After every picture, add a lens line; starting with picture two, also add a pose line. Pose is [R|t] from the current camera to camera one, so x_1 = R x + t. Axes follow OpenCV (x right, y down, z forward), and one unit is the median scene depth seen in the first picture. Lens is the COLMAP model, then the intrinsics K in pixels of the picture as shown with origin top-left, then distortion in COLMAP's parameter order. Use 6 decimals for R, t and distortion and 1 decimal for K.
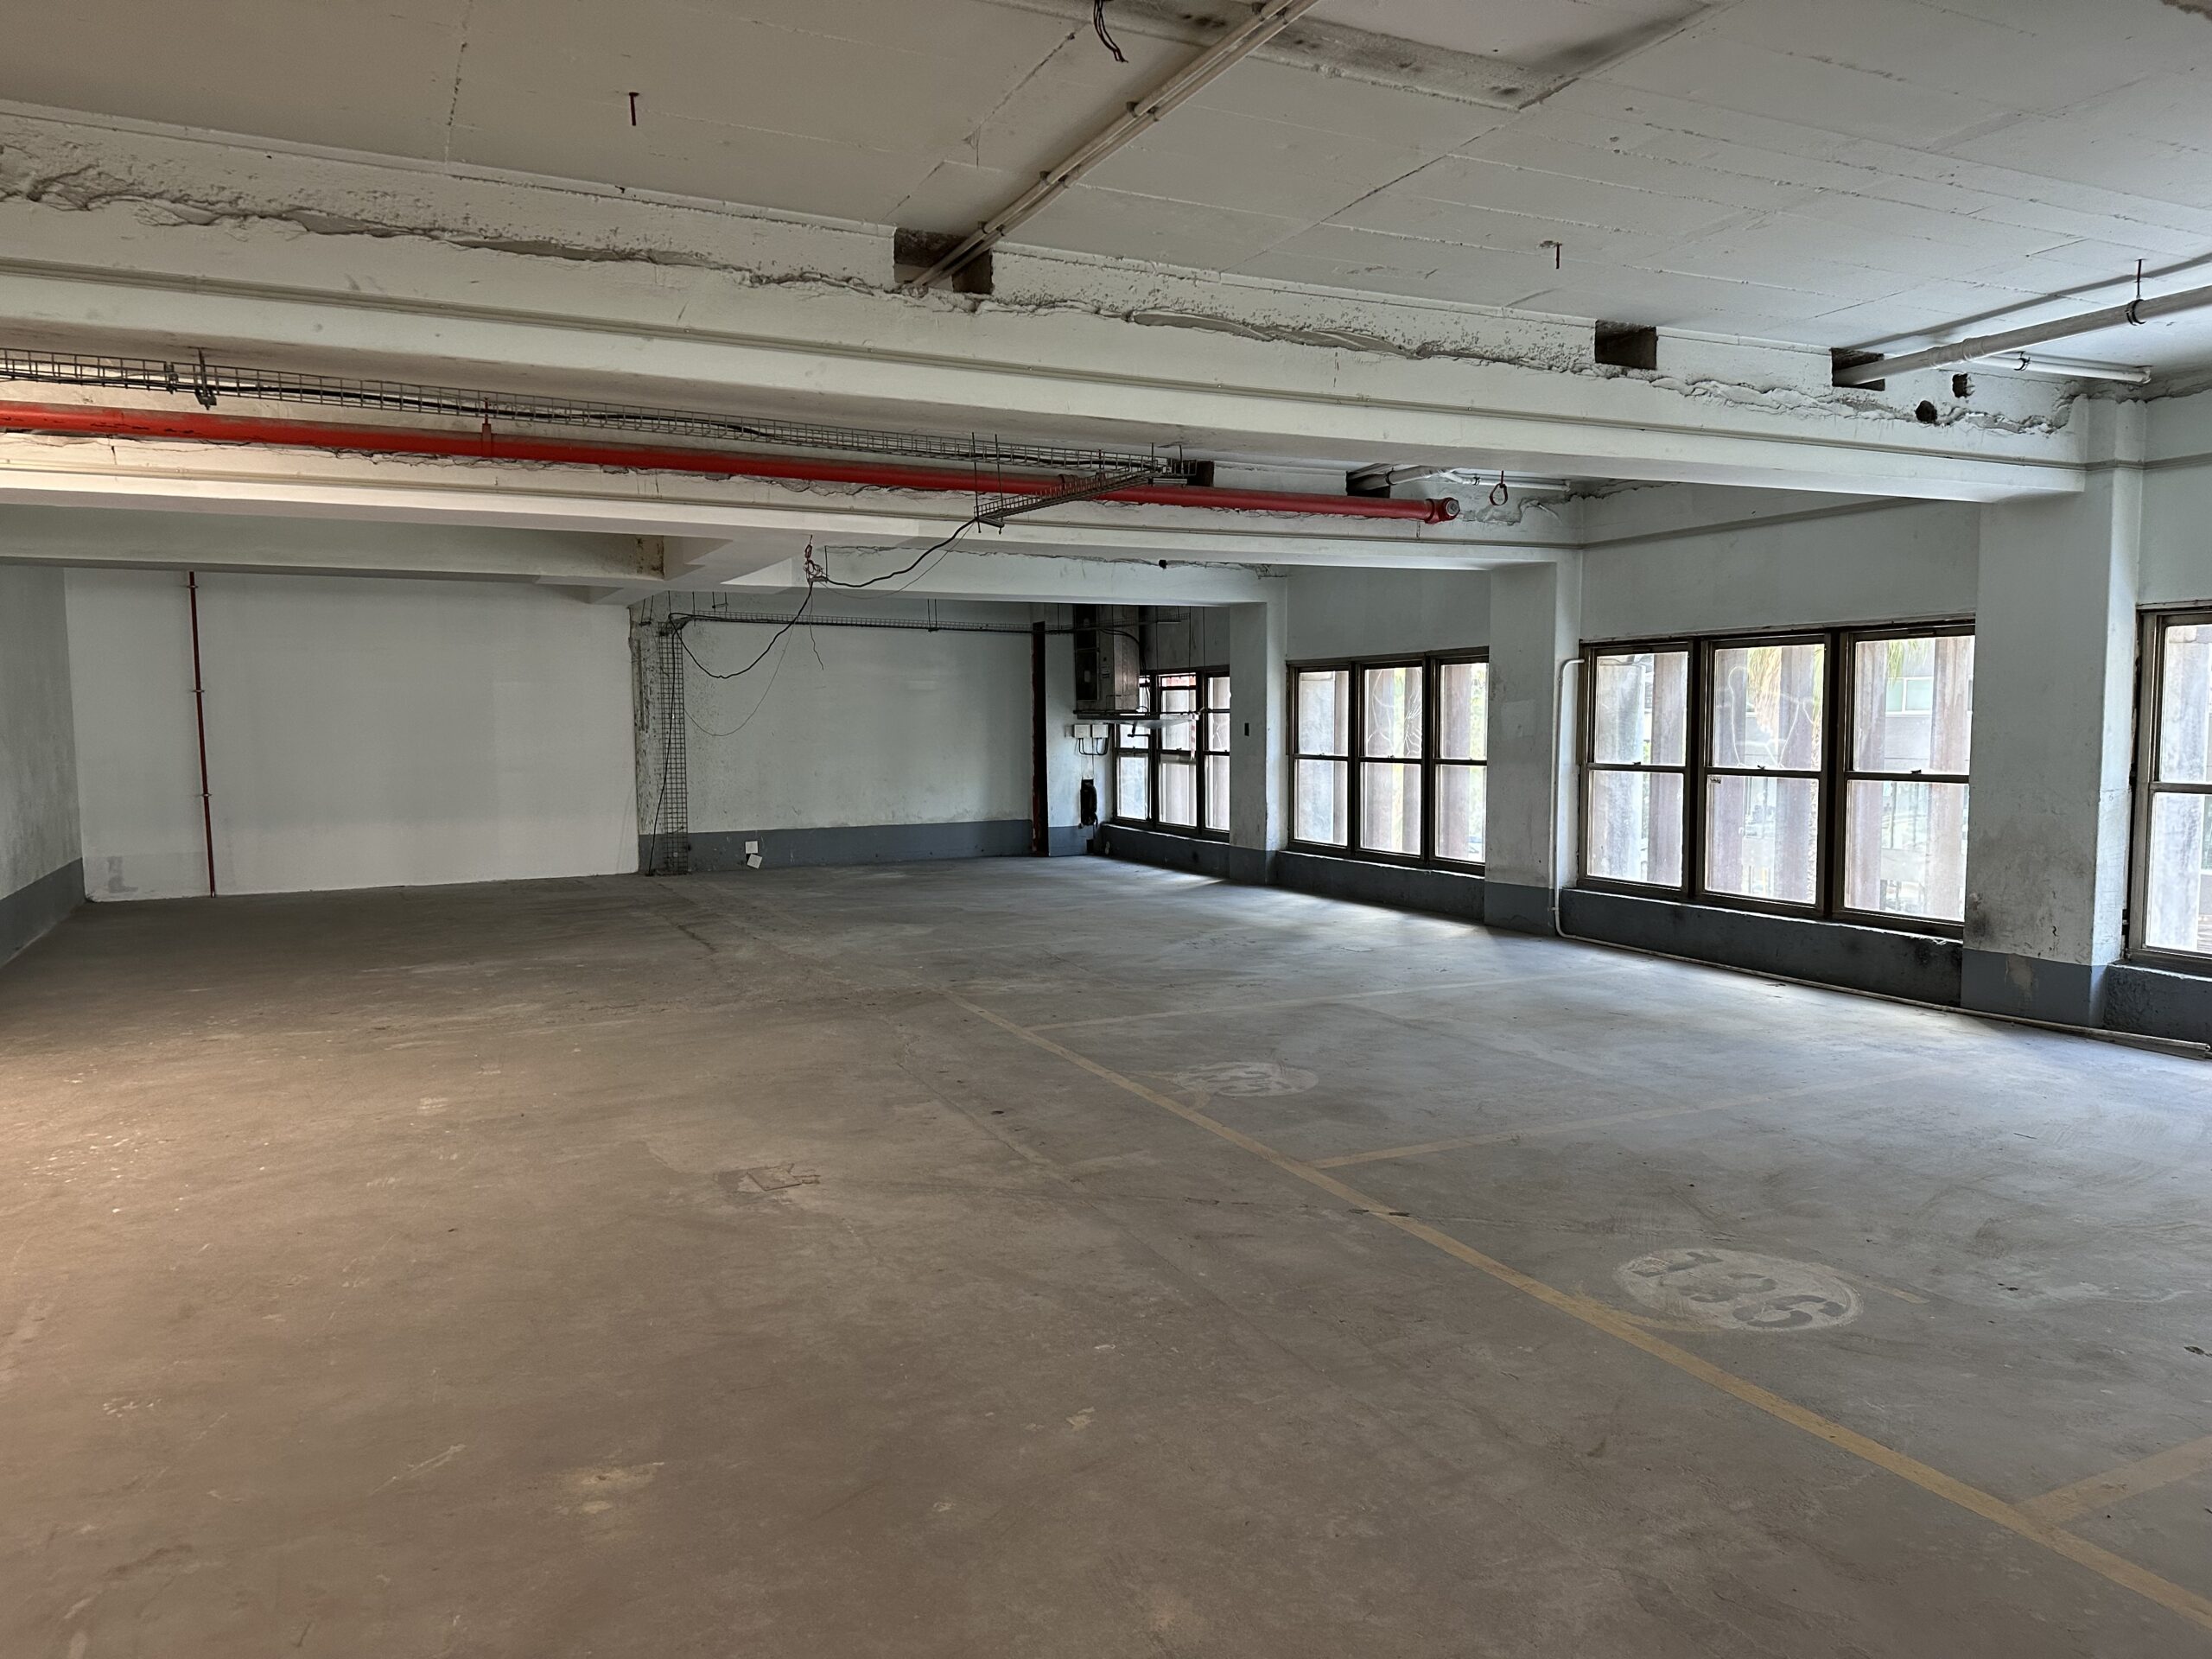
lens RADIAL K [[1580.0, 0, 1115.3], [0, 1580.0, 828.0], [0, 0, 1]] dist [0.049189, -0.053424]
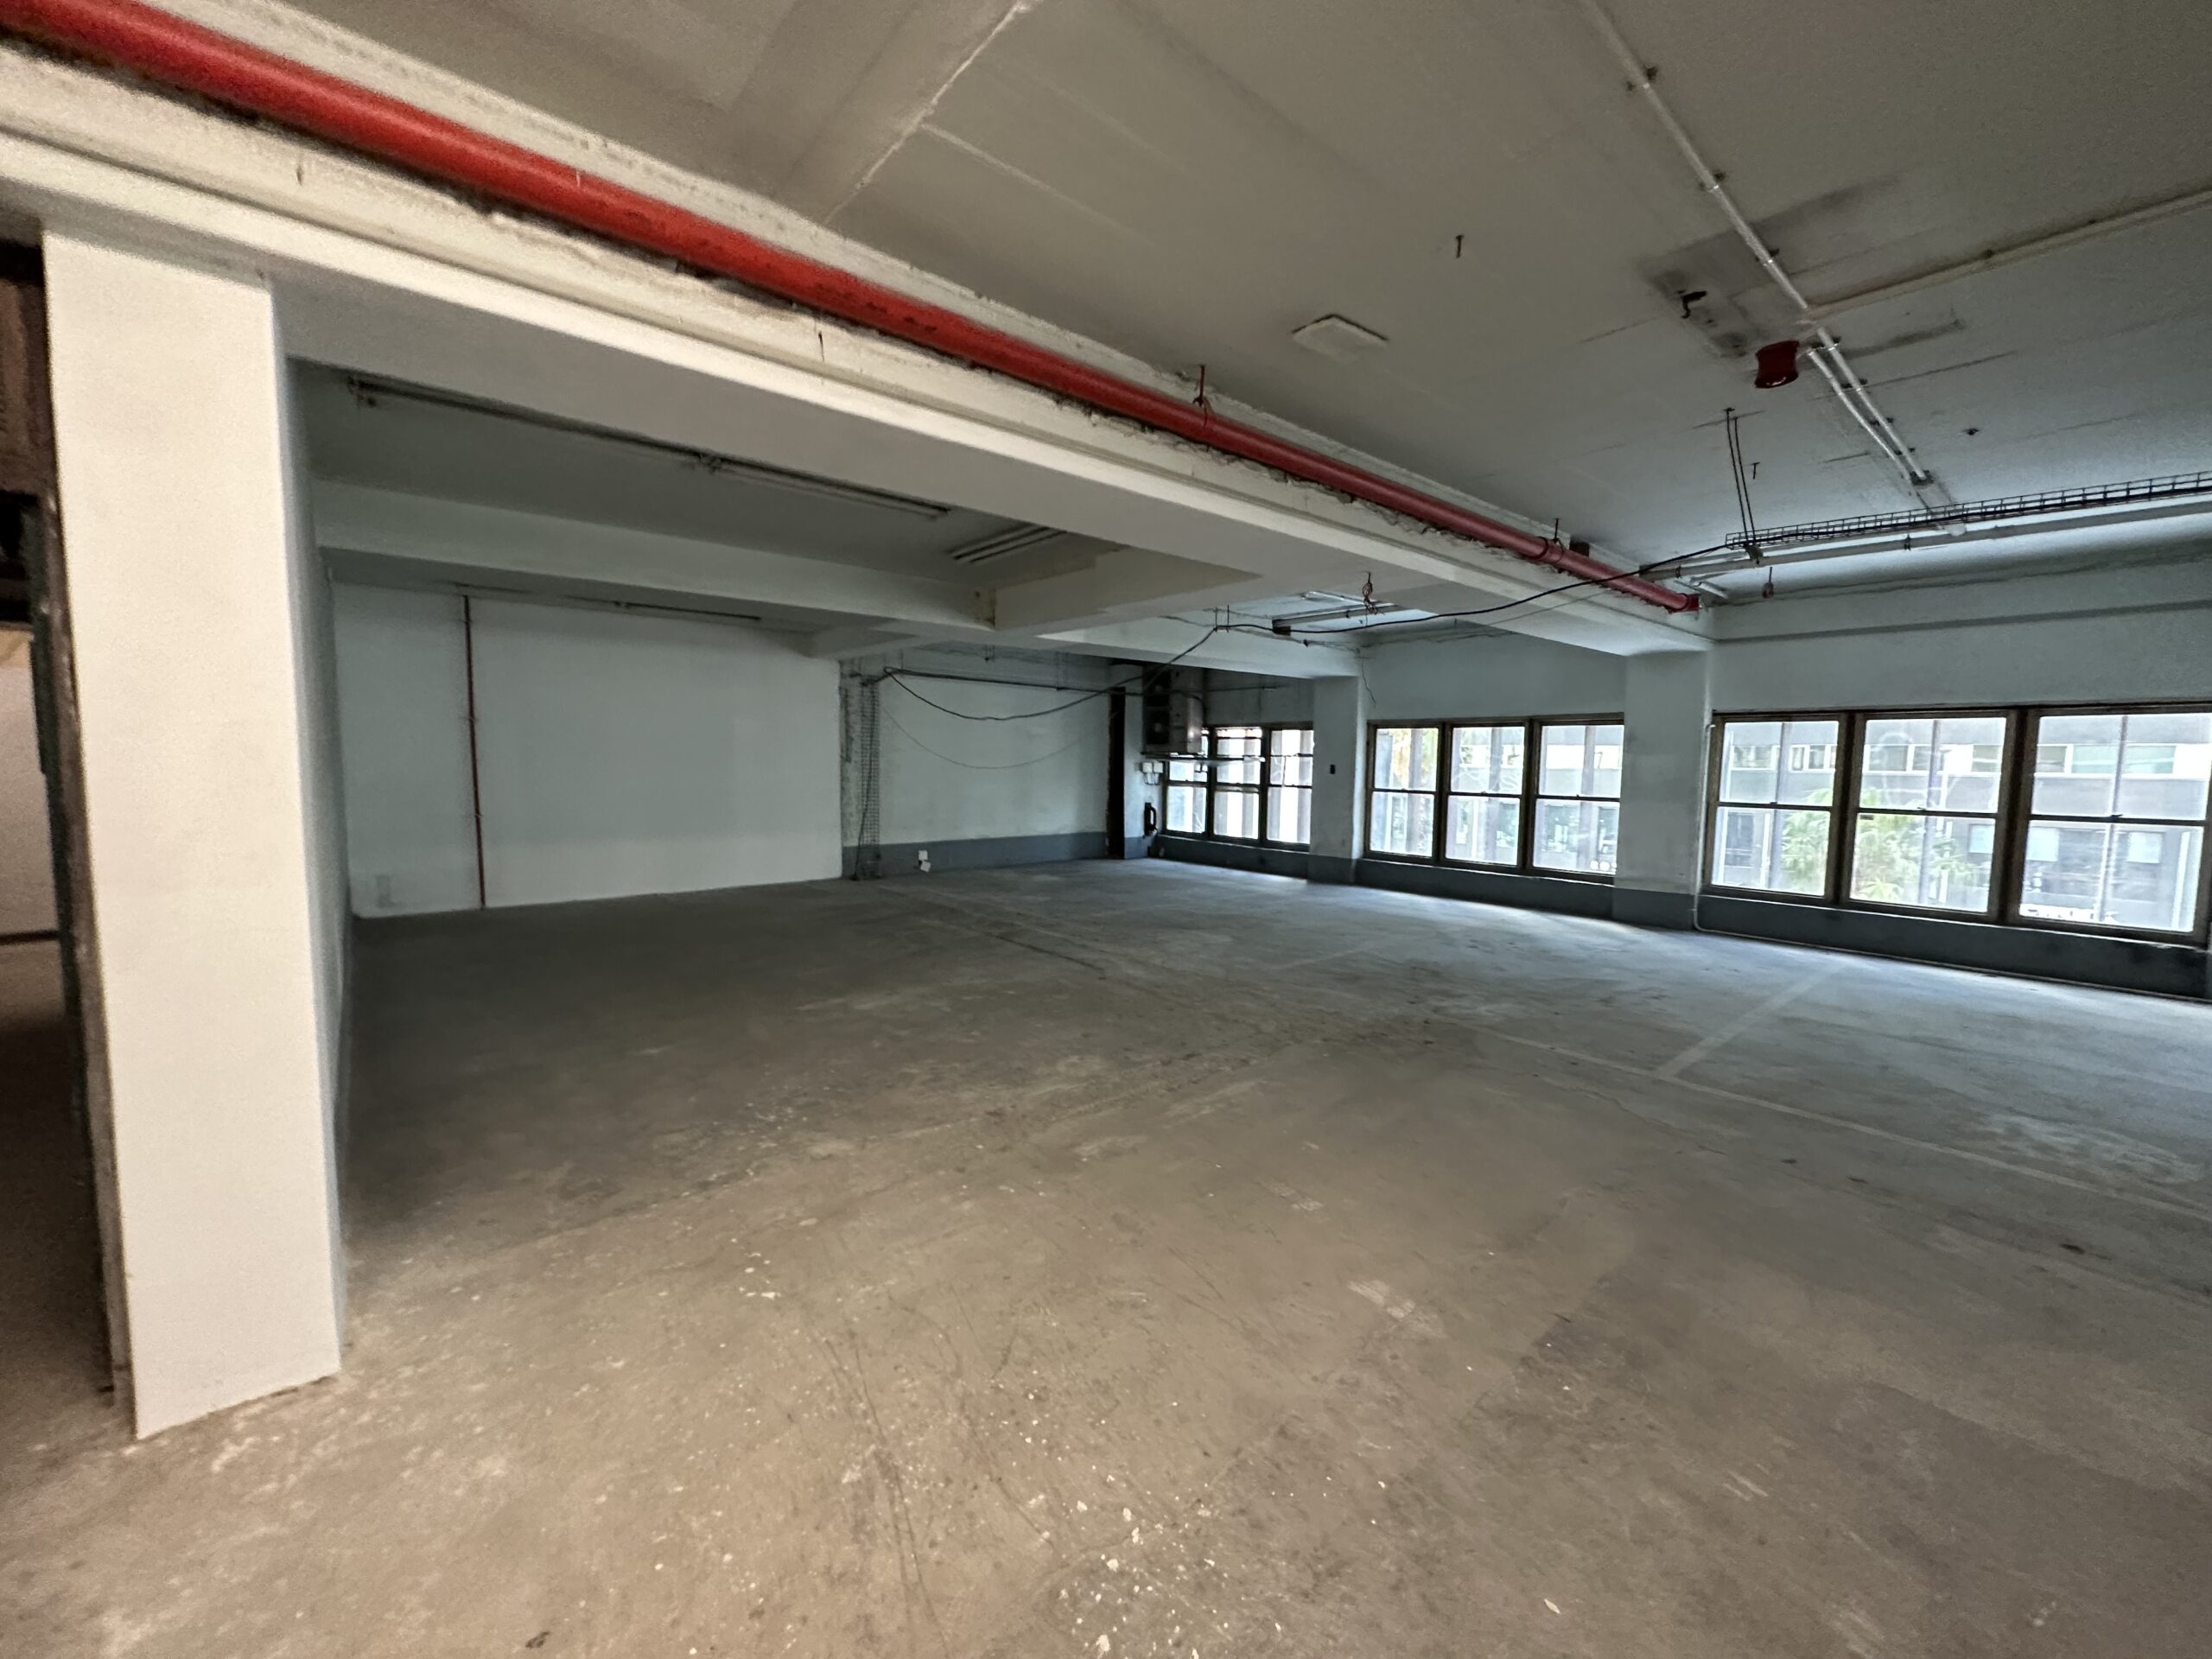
lens RADIAL K [[896.6, 0, 1103.5], [0, 896.6, 834.2], [0, 0, 1]] dist [-0.008635, 0.000030]
pose [[0.969826, -0.001928, 0.243790, -0.301786], [-0.001891, 0.999879, 0.015433, -0.018507], [-0.243790, -0.015428, 0.969705, 0.303896]]
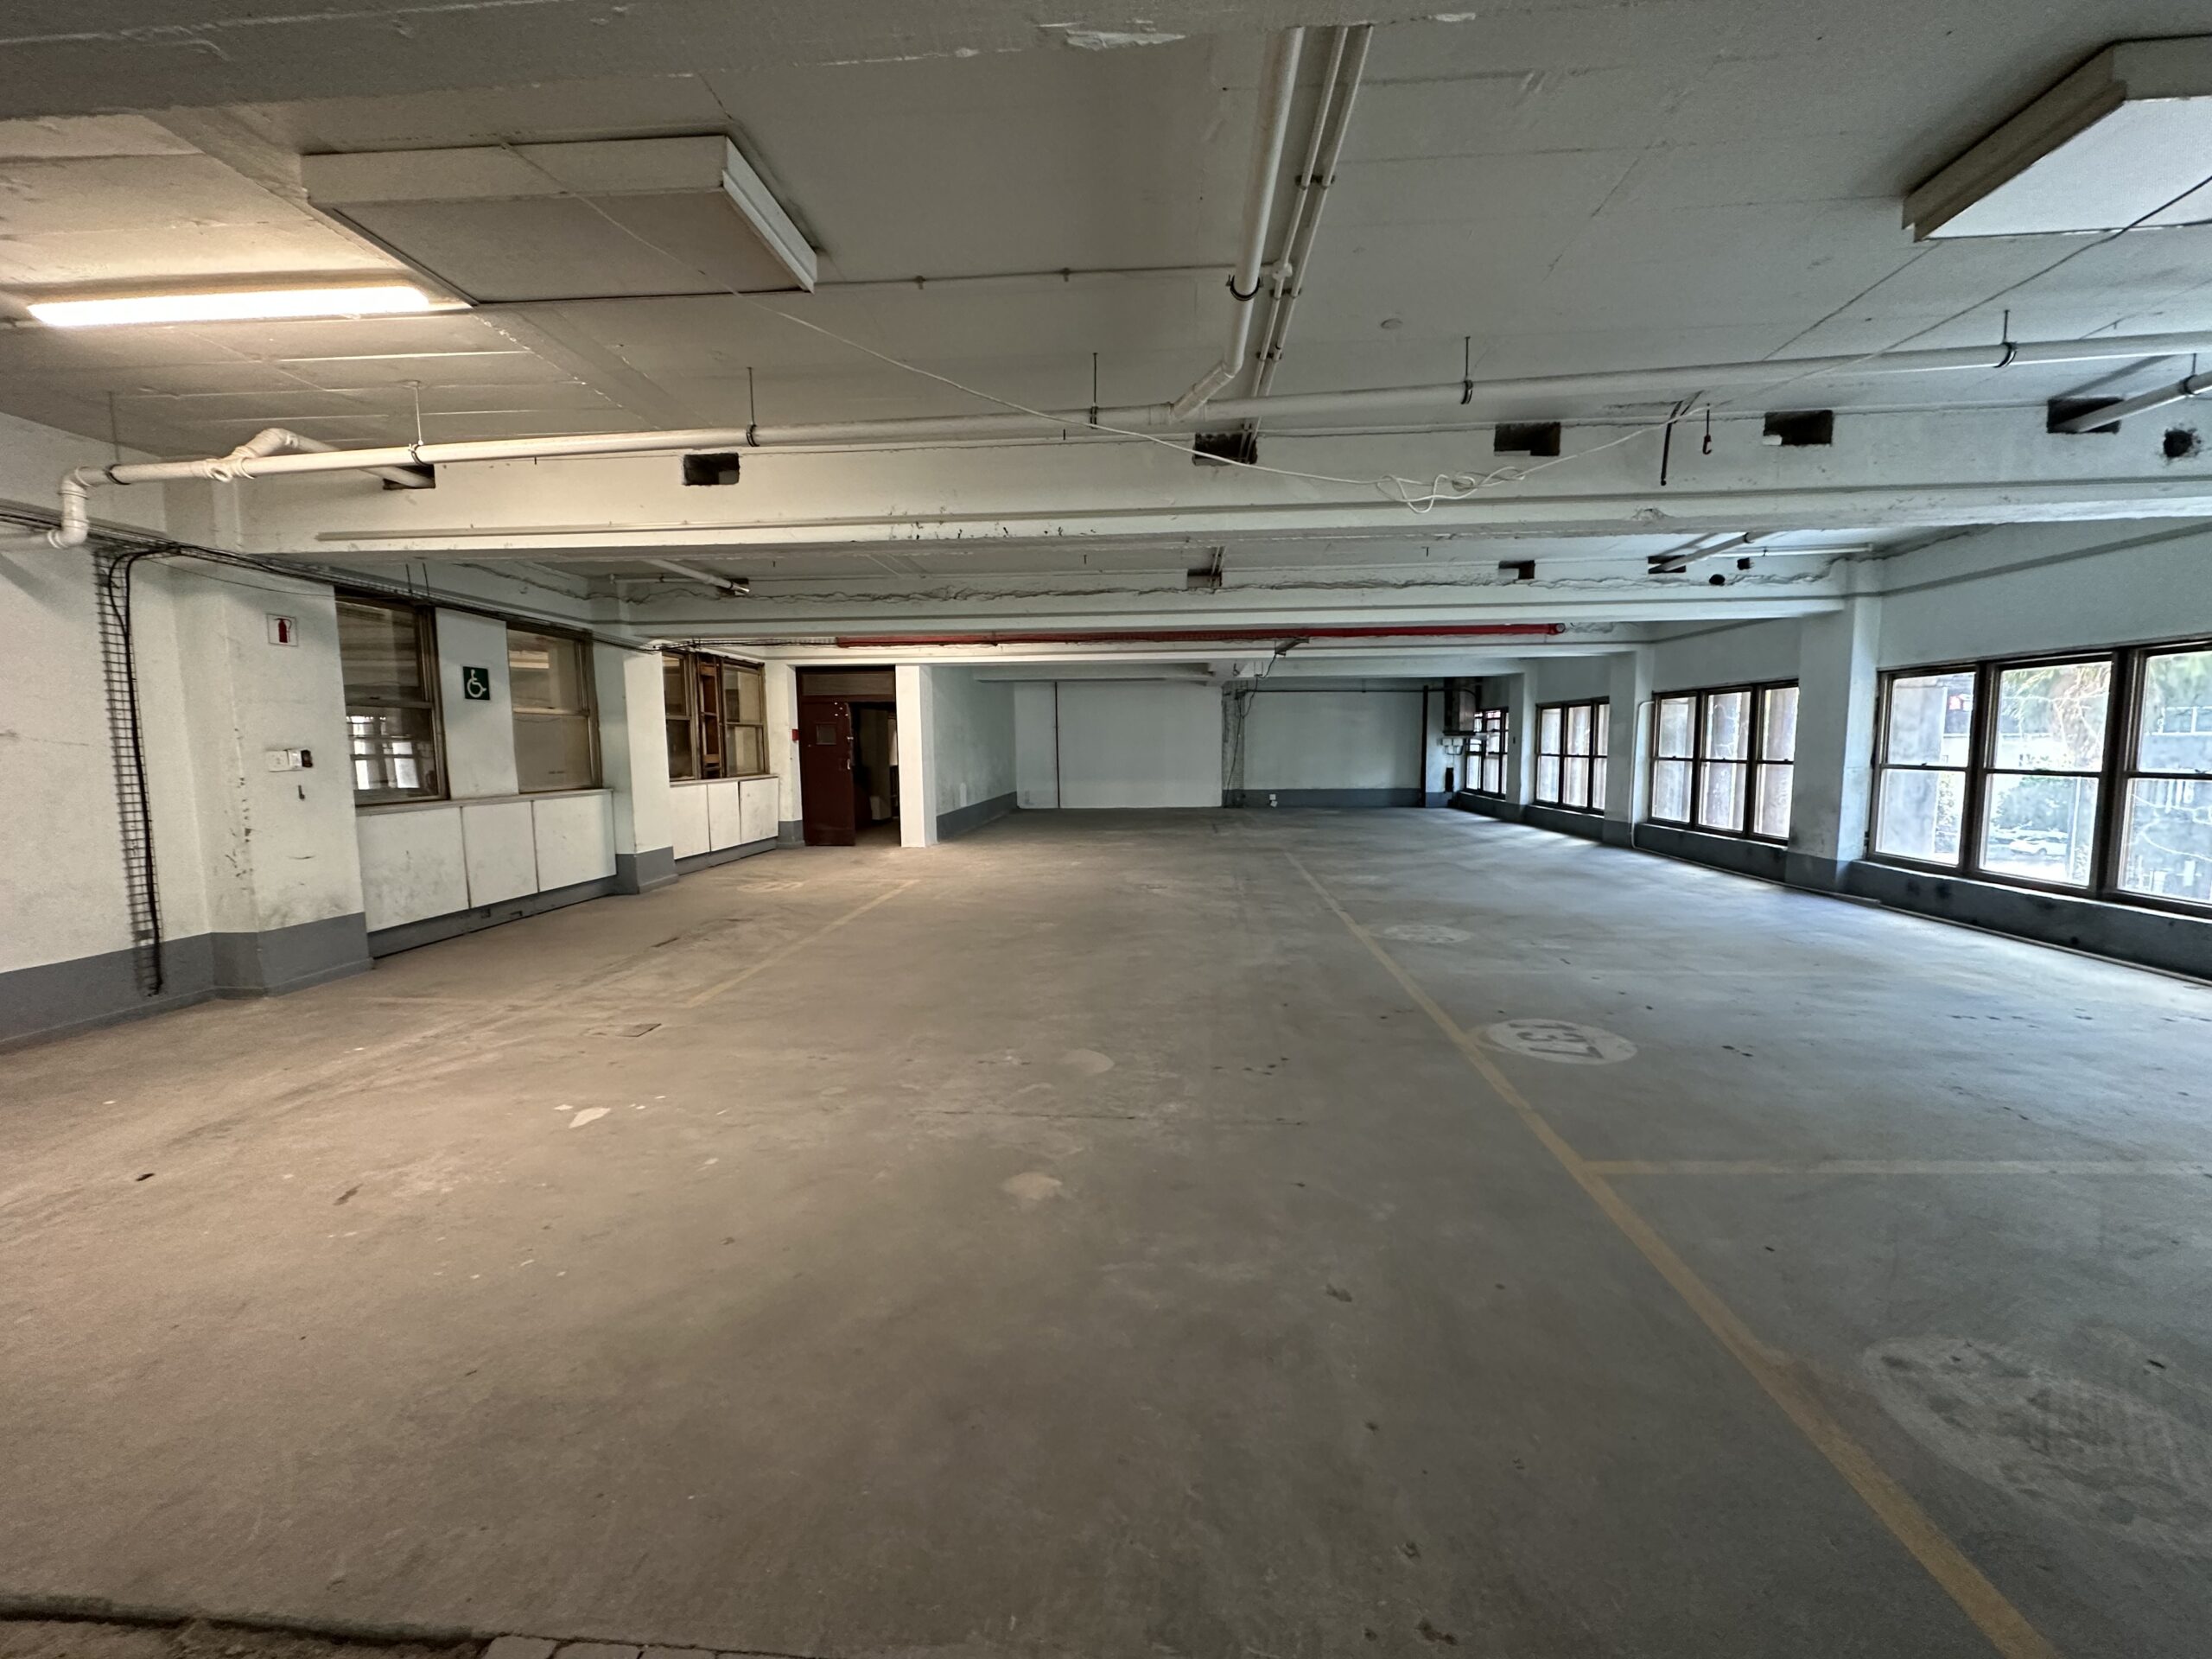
lens RADIAL K [[896.6, 0, 1086.3], [0, 896.6, 823.1], [0, 0, 1]] dist [-0.008635, 0.000030]
pose [[0.854982, 0.042957, -0.516875, 0.207330], [-0.030979, 0.999015, 0.031783, 0.019072], [0.517731, -0.011162, 0.855471, -0.193554]]
